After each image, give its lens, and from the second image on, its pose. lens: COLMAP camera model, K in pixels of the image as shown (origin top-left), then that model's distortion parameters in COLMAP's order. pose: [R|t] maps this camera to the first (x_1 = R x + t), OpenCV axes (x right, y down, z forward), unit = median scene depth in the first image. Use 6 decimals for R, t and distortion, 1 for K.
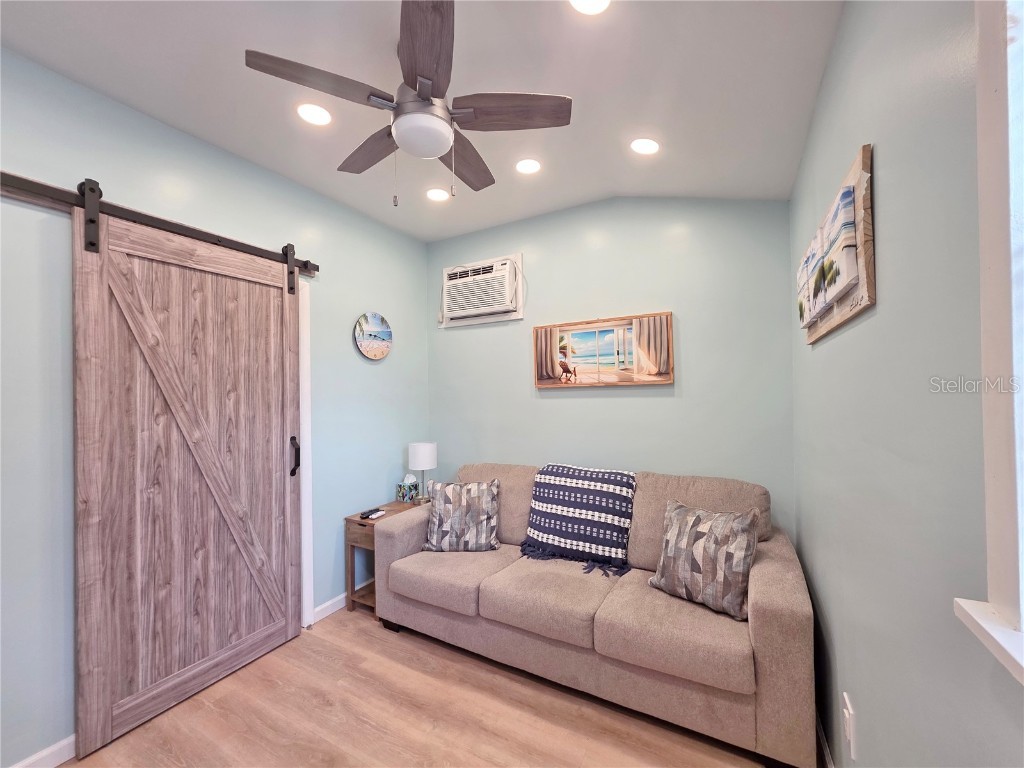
lens RADIAL K [[407.9, 0, 516.9], [0, 407.9, 386.5], [0, 0, 1]] dist [0.002162, -0.000184]
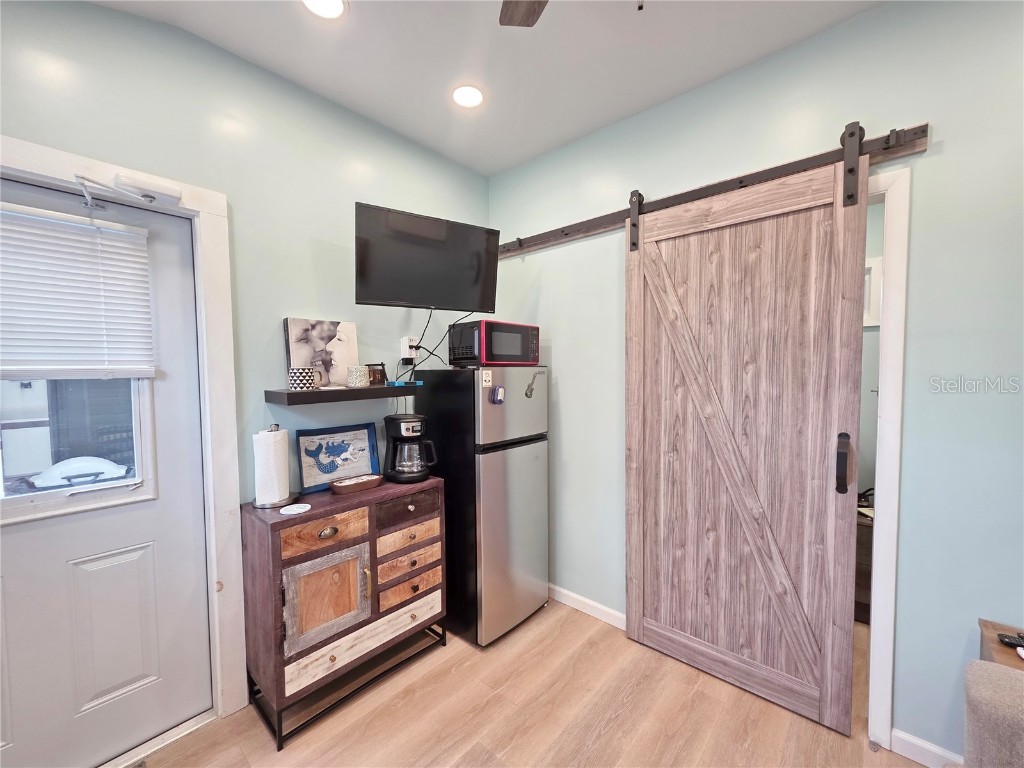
lens RADIAL K [[407.9, 0, 518.0], [0, 407.9, 391.6], [0, 0, 1]] dist [0.002162, -0.000184]
pose [[-0.216689, 0.065133, -0.974065, 0.203541], [0.018671, 0.997866, 0.062571, 0.008899], [0.976062, -0.004628, -0.217443, 0.709369]]
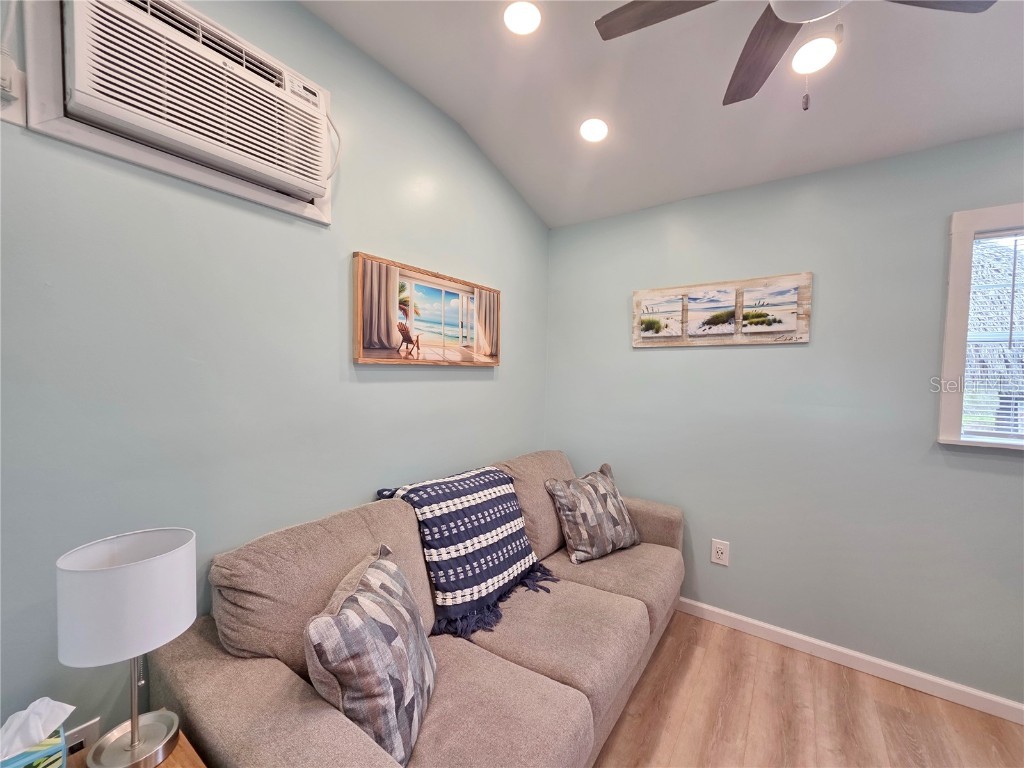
lens RADIAL K [[407.9, 0, 514.1], [0, 407.9, 386.4], [0, 0, 1]] dist [0.002162, -0.000184]
pose [[0.103335, -0.013381, 0.994557, -0.674554], [-0.032197, 0.999340, 0.016790, 0.026662], [-0.994125, -0.033757, 0.102836, 1.016815]]
